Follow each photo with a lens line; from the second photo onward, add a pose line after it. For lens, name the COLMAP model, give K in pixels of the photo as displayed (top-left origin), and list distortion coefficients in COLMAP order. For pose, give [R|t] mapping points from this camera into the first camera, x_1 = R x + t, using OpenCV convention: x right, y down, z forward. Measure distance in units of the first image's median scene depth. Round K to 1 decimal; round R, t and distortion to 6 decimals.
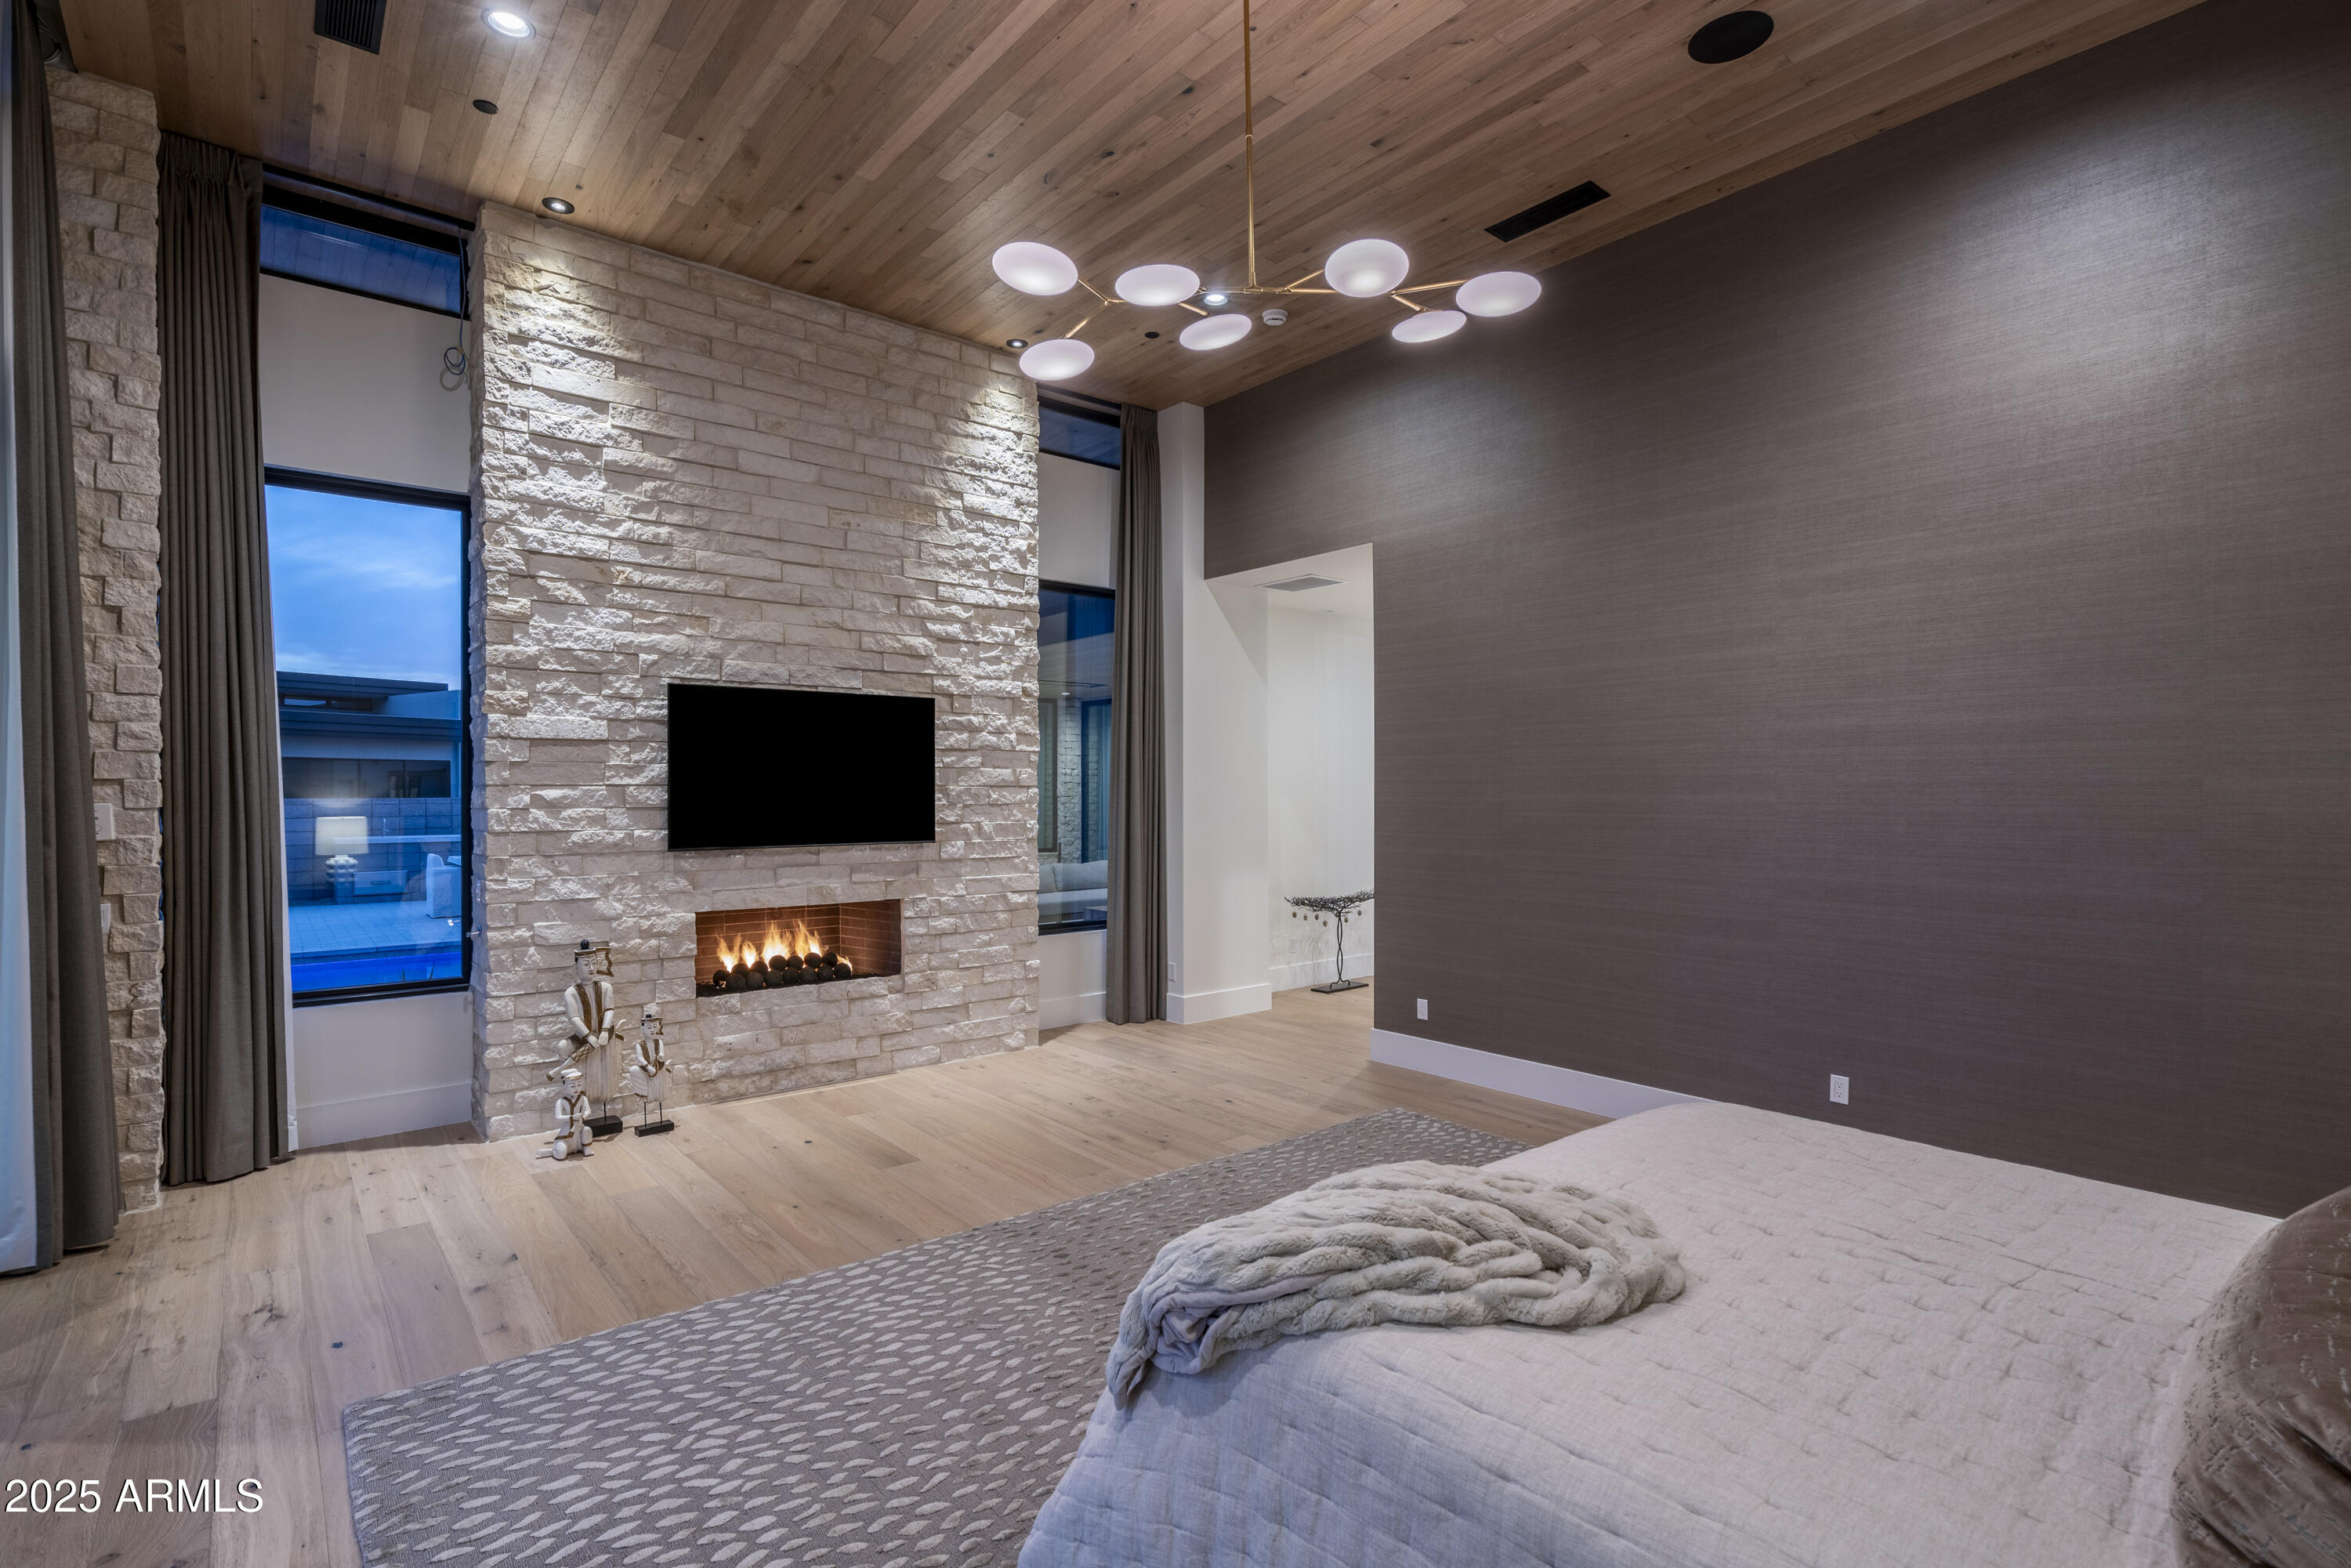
lens RADIAL K [[1106.2, 0, 1168.4], [0, 1106.2, 795.3], [0, 0, 1]] dist [-0.001182, 0.002112]
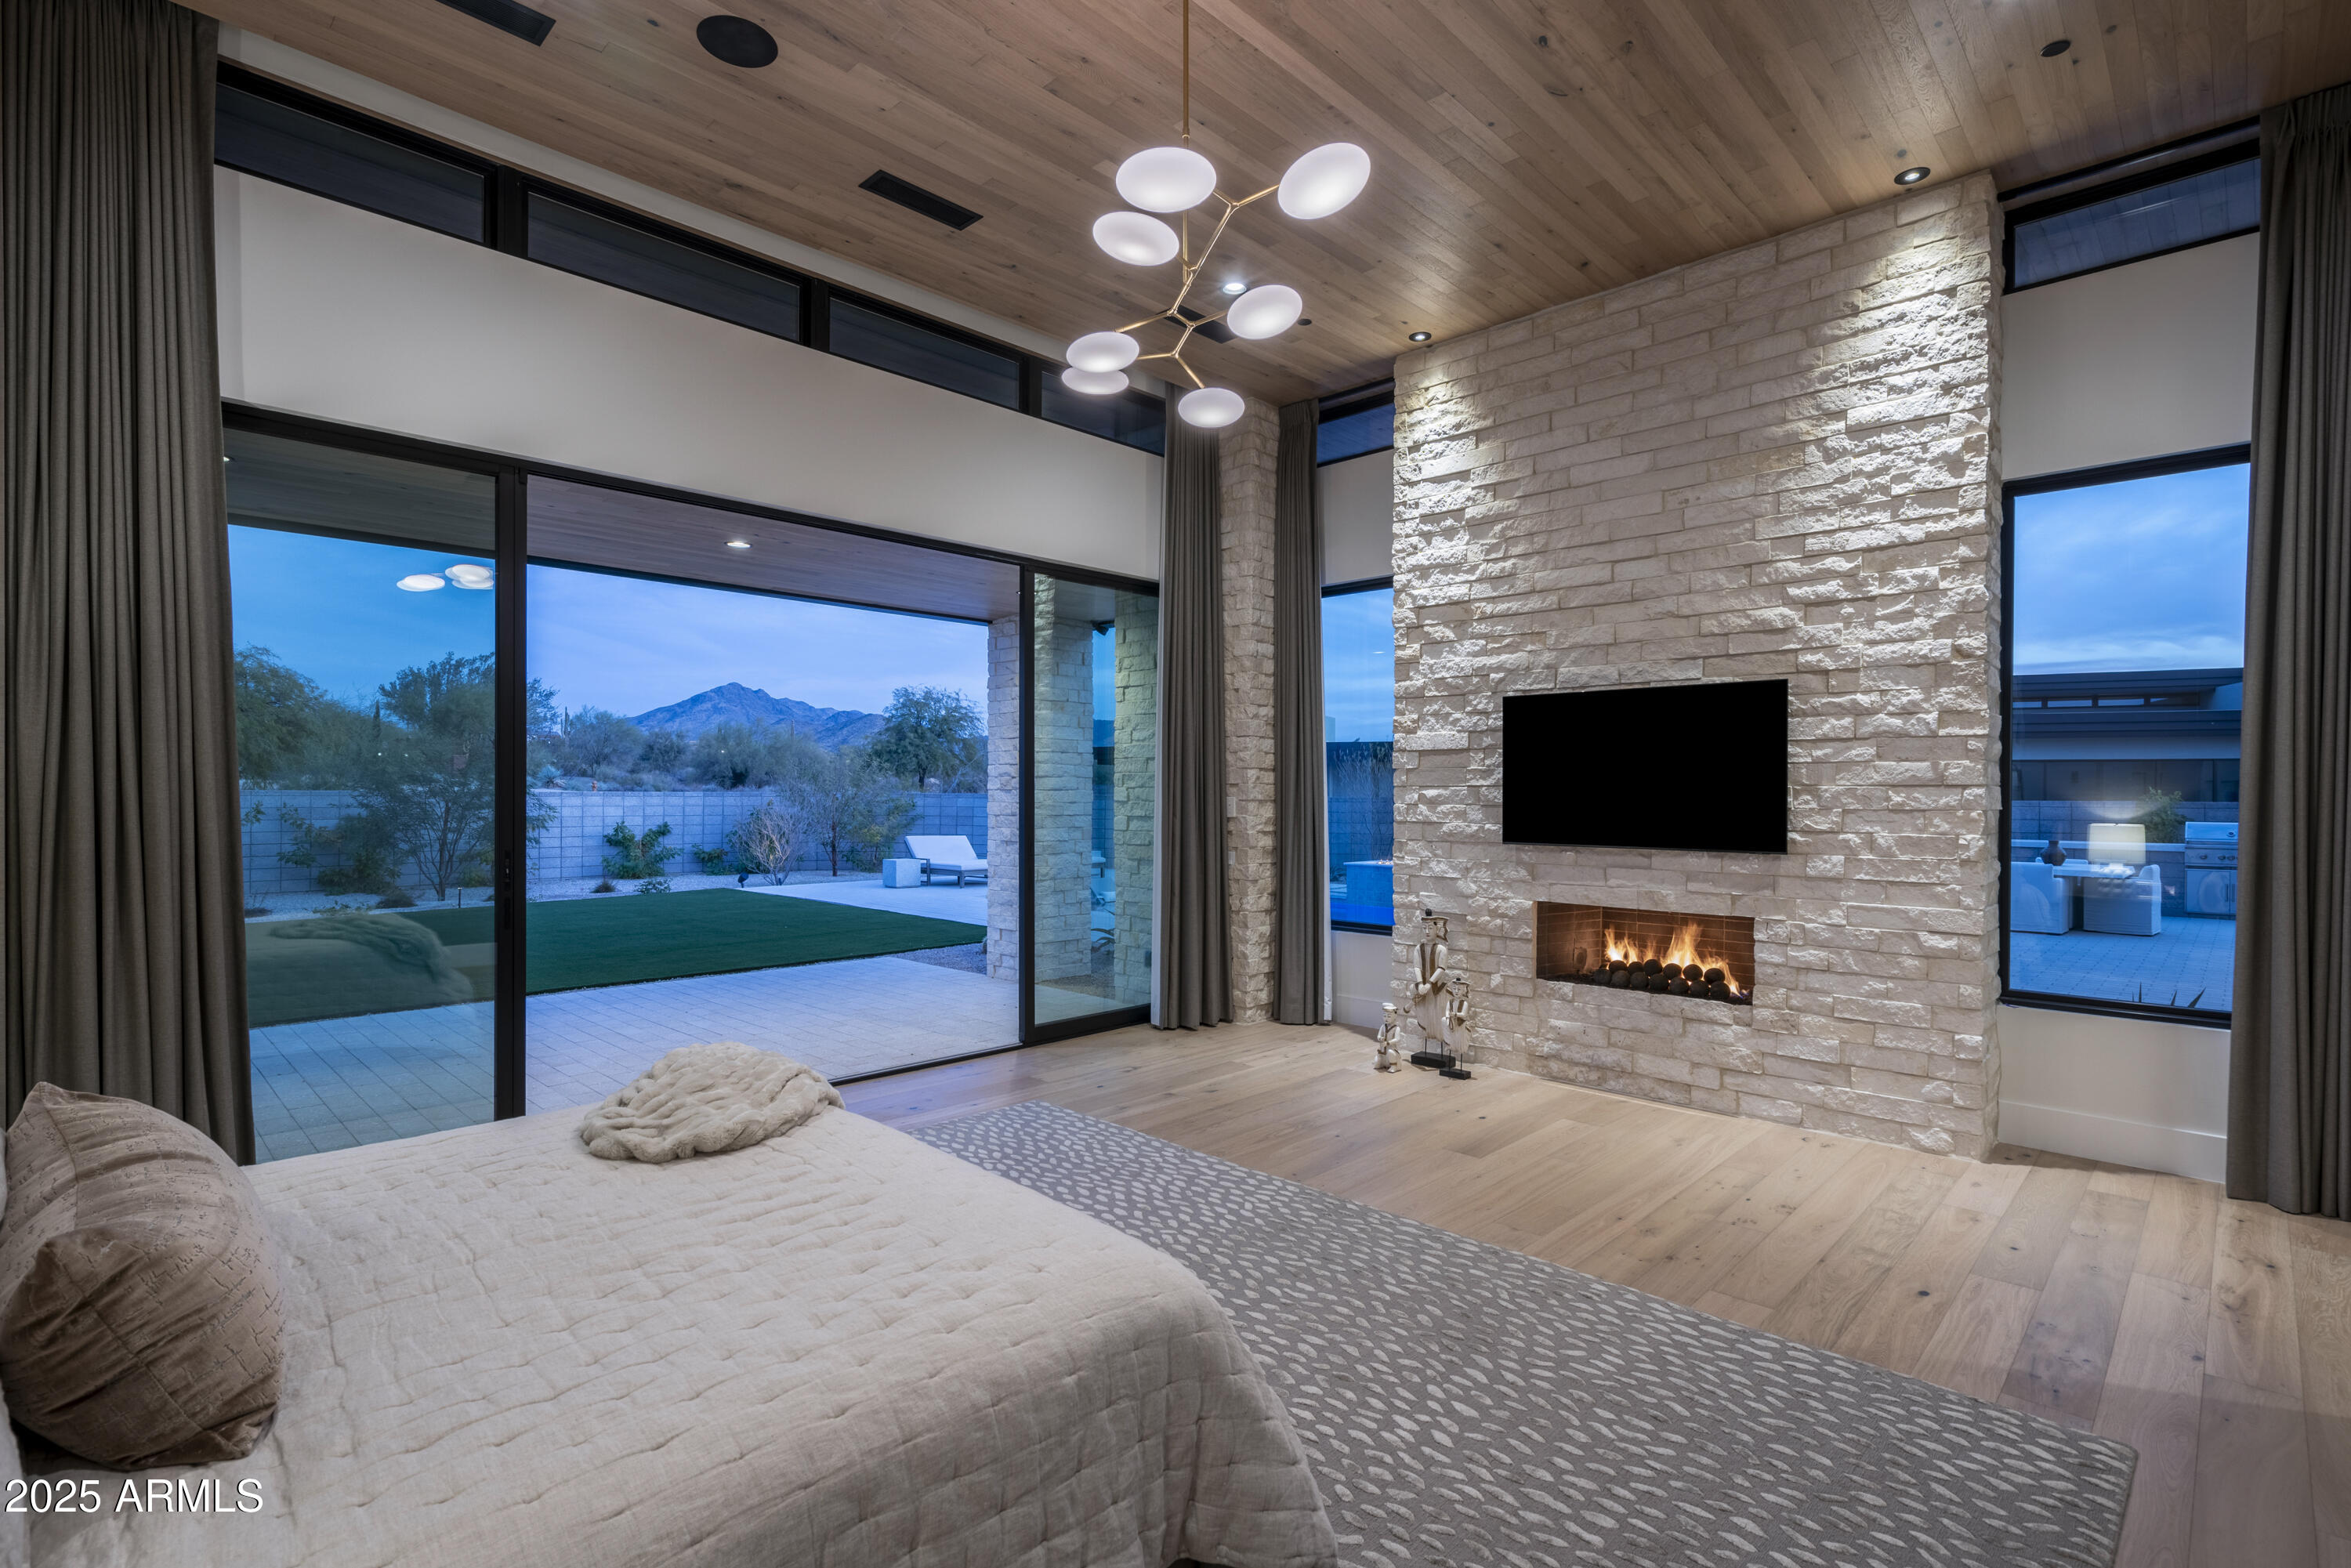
lens RADIAL K [[1106.2, 0, 1174.7], [0, 1106.2, 796.8], [0, 0, 1]] dist [-0.001182, 0.002112]
pose [[0.108430, 0.006003, -0.994086, 0.599980], [-0.007441, 0.999959, 0.005227, -0.001208], [0.994076, 0.006830, 0.108471, 0.495702]]
